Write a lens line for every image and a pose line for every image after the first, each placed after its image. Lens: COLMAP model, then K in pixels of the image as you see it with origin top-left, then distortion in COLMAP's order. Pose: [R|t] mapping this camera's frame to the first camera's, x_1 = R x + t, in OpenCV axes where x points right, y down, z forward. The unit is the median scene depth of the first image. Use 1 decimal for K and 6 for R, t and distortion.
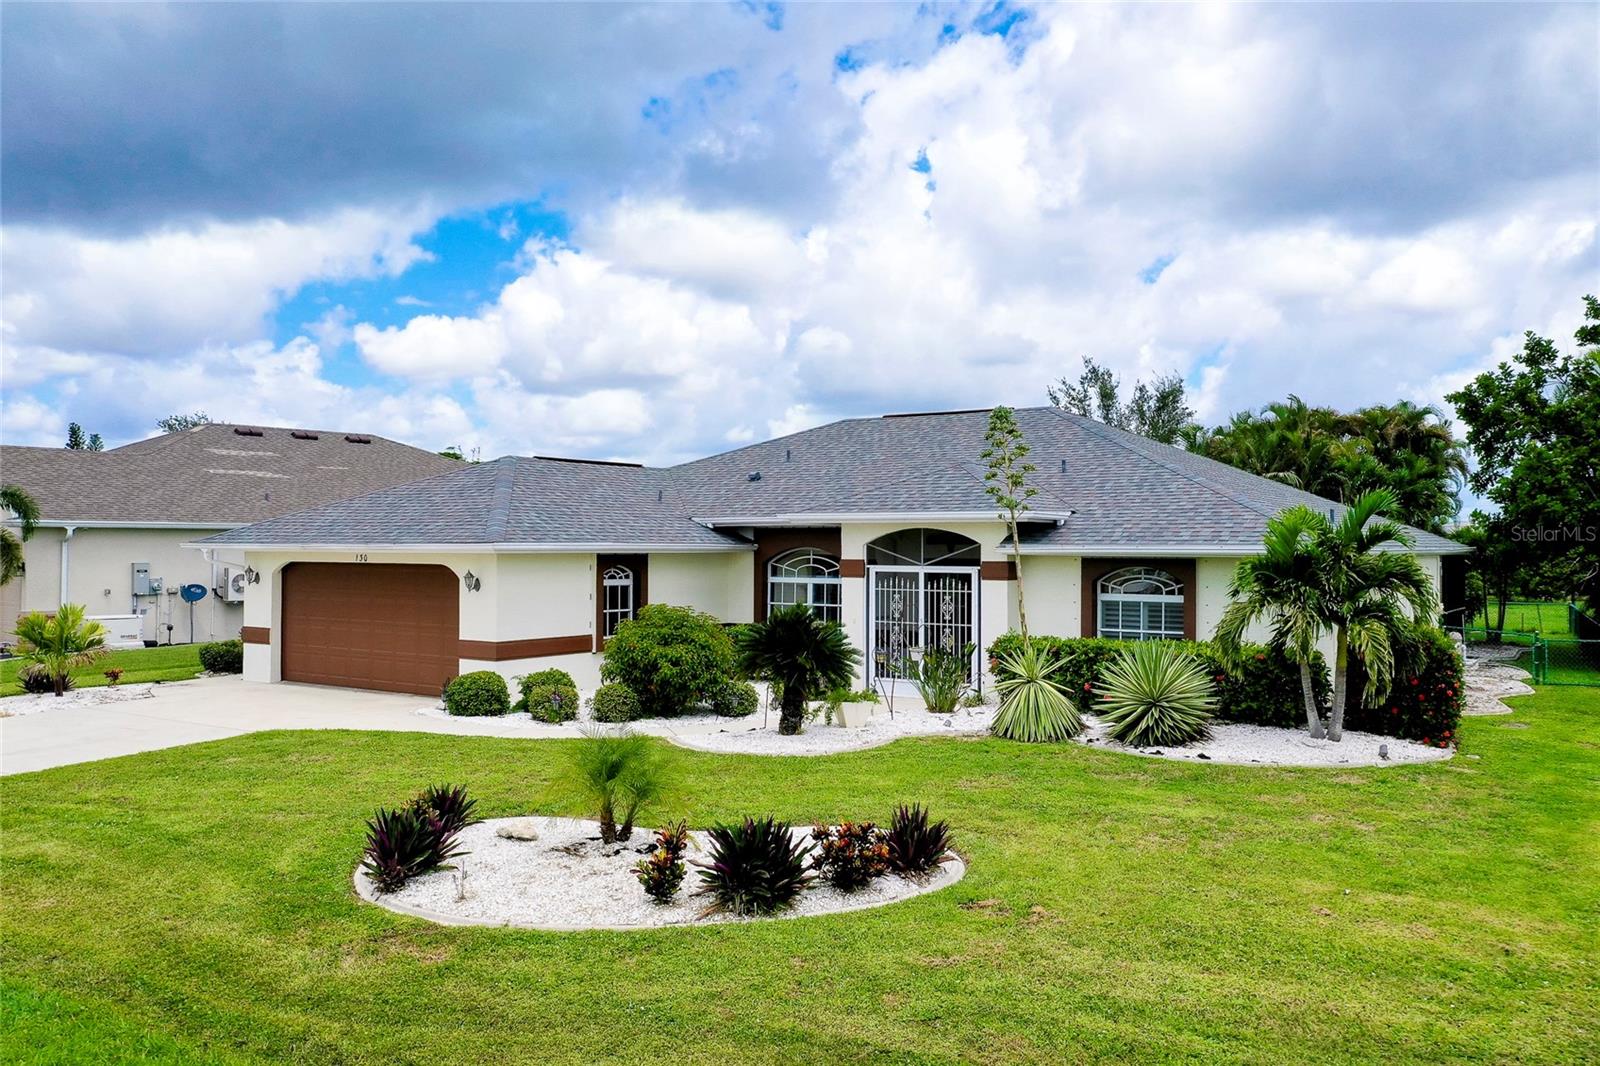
lens RADIAL K [[1302.4, 0, 800.0], [0, 1302.4, 533.0], [0, 0, 1]] dist [0.010511, -0.003780]
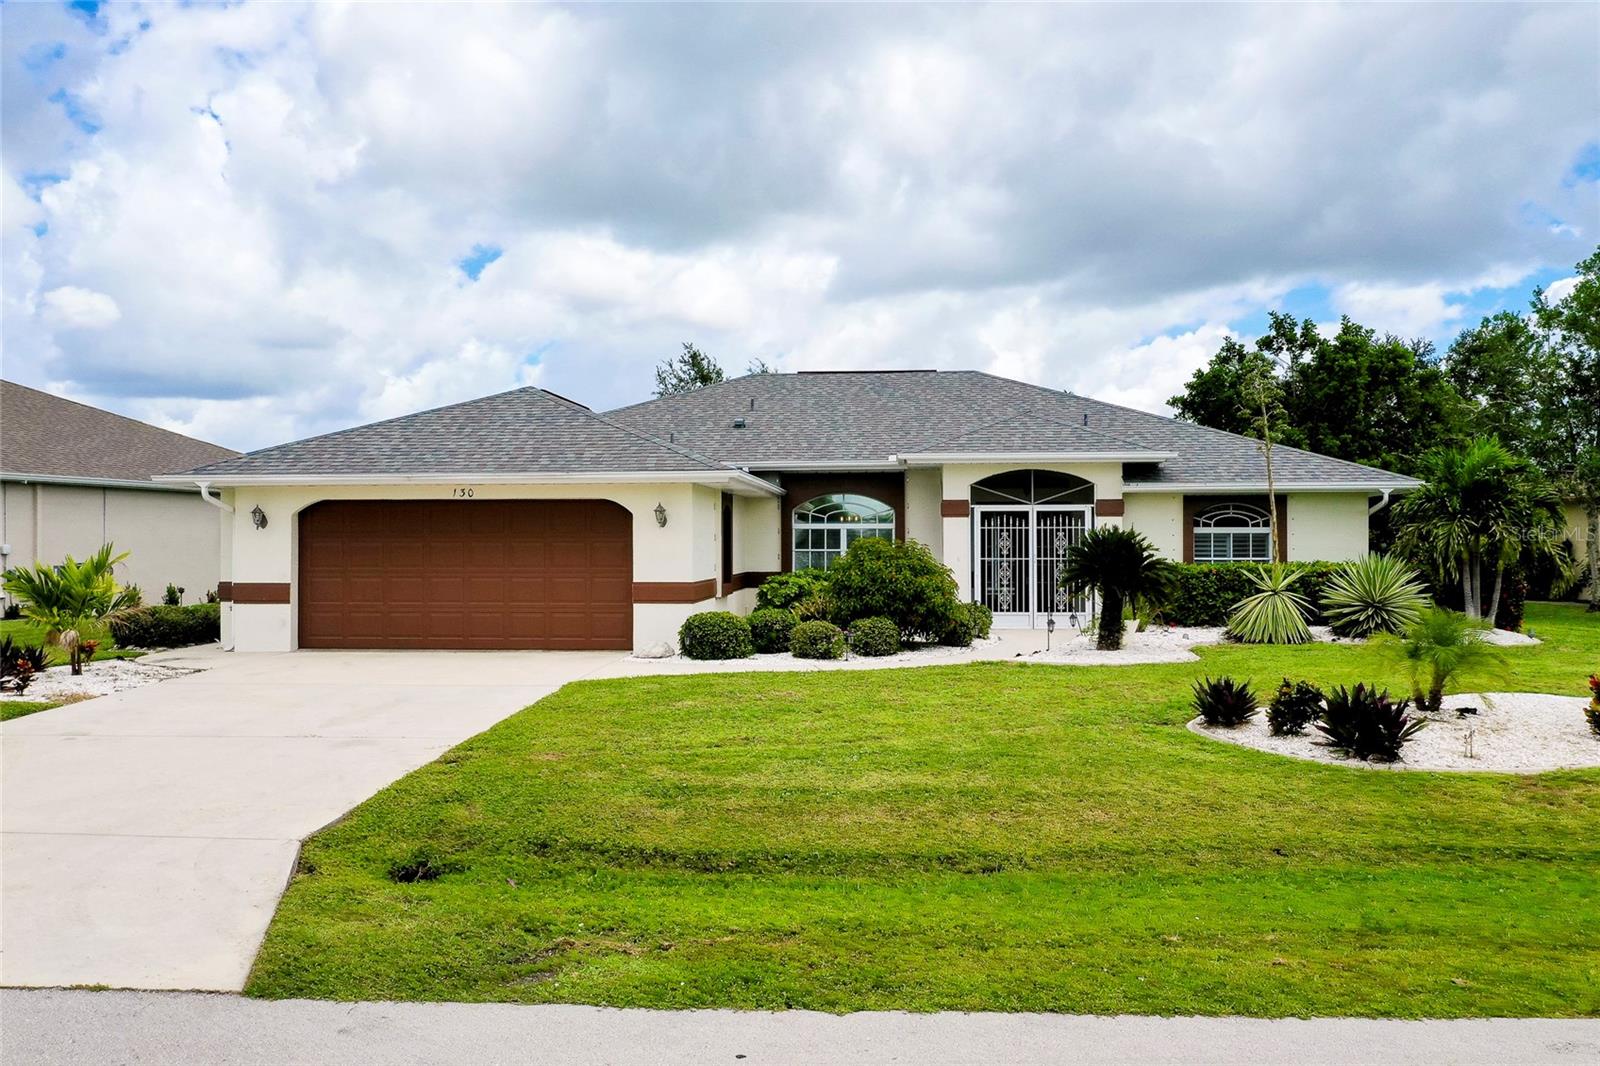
lens RADIAL K [[1302.4, 0, 800.0], [0, 1302.4, 533.0], [0, 0, 1]] dist [0.010511, -0.003780]
pose [[0.867391, -0.000373, 0.497627, -0.669940], [0.001336, 0.999998, -0.001578, 0.055264], [-0.497626, 0.002033, 0.867390, 0.187264]]
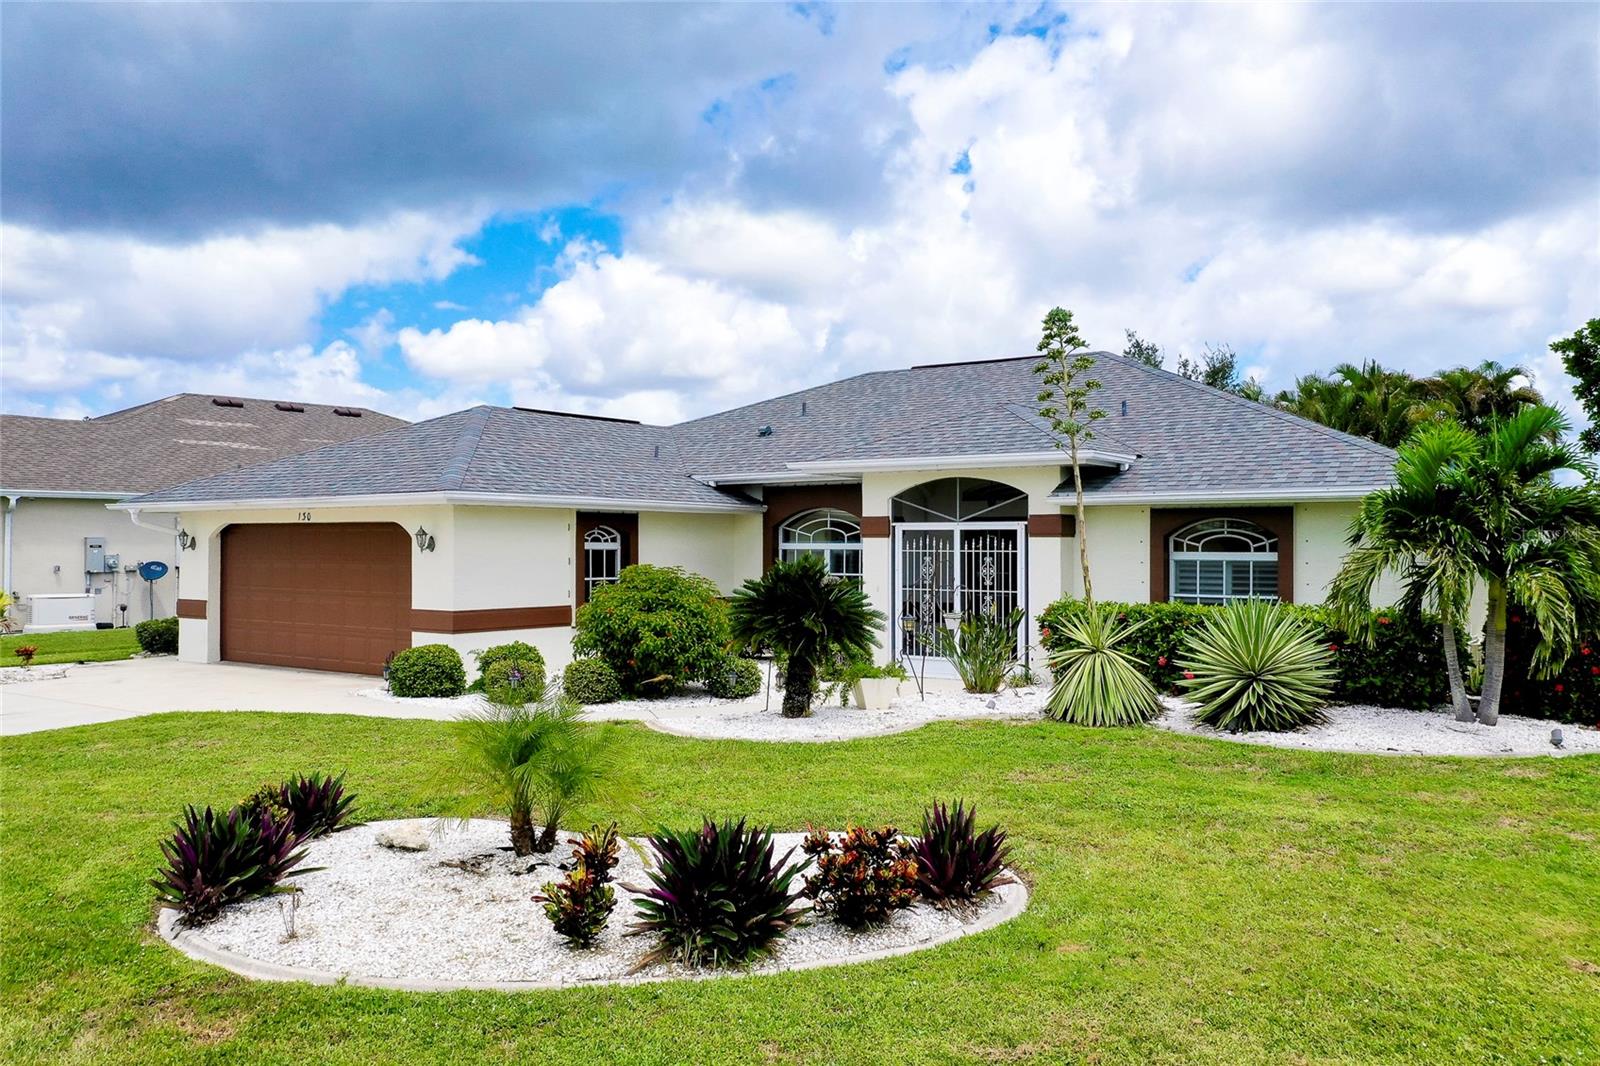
lens RADIAL K [[1302.4, 0, 800.0], [0, 1302.4, 533.0], [0, 0, 1]] dist [0.010511, -0.003780]
pose [[0.999740, -0.001411, -0.022758, 0.011932], [0.001371, 0.999997, -0.001796, 0.037302], [0.022760, 0.001764, 0.999739, 0.171130]]
